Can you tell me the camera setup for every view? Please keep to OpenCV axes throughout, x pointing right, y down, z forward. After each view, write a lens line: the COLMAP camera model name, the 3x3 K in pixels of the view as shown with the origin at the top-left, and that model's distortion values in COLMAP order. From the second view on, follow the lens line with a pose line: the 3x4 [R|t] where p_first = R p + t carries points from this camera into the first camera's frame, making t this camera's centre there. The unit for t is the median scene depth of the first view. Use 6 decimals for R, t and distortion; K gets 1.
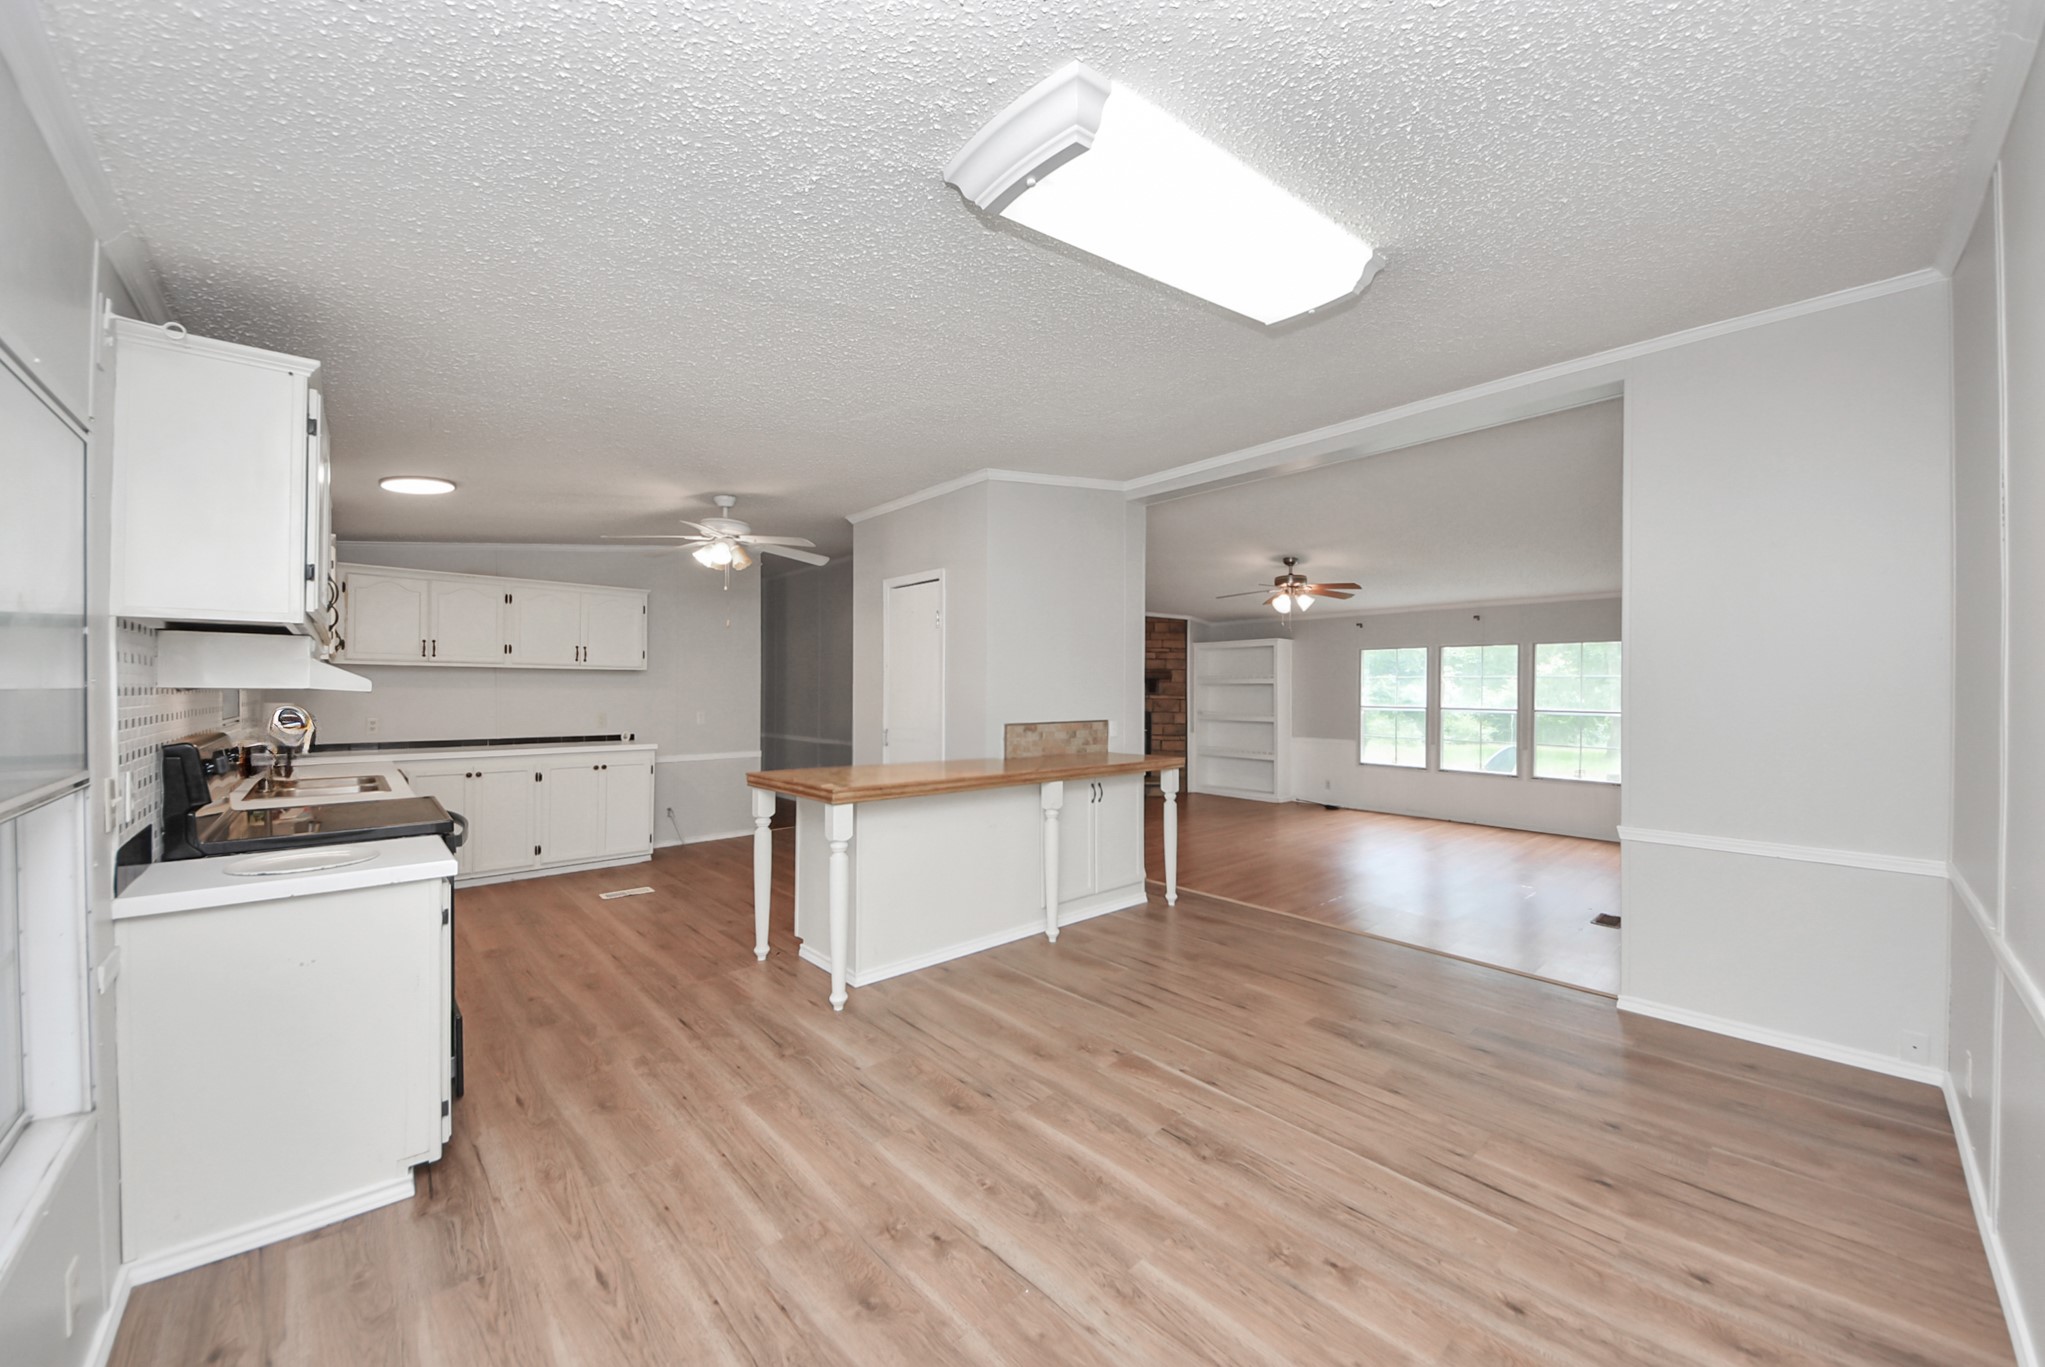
lens RADIAL K [[733.4, 0, 1034.9], [0, 733.4, 692.3], [0, 0, 1]] dist [0.047727, -0.029009]
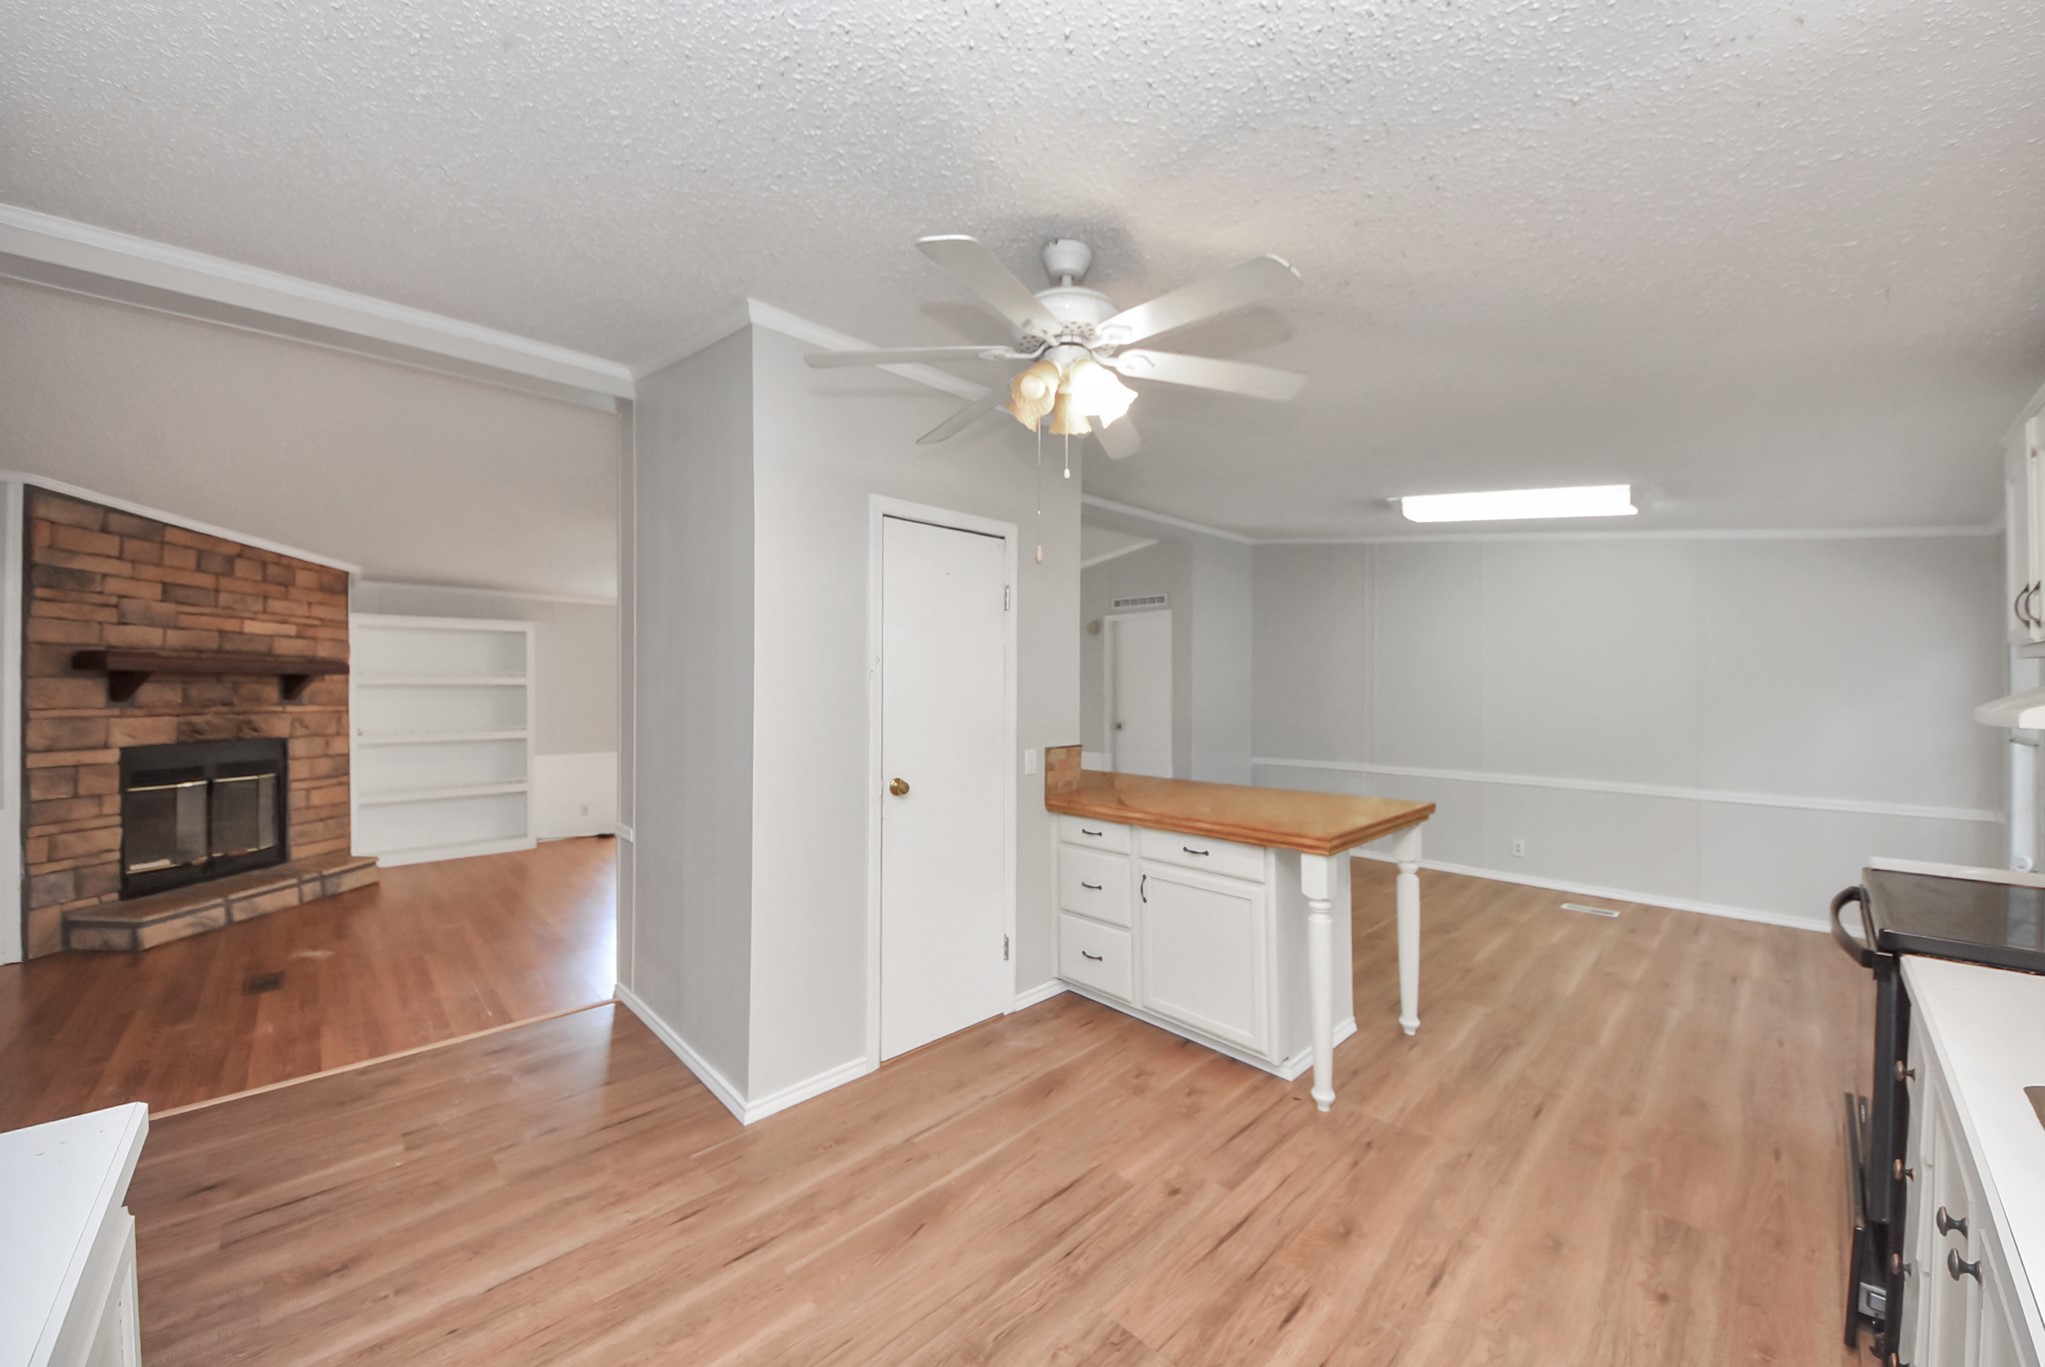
lens RADIAL K [[753.6, 0, 1040.5], [0, 753.6, 681.9], [0, 0, 1]] dist [0.019011, -0.013483]
pose [[-0.033402, 0.004917, 0.999430, -1.387361], [0.001141, 0.999987, -0.004882, -0.033528], [-0.999441, 0.000978, -0.033407, 1.687931]]
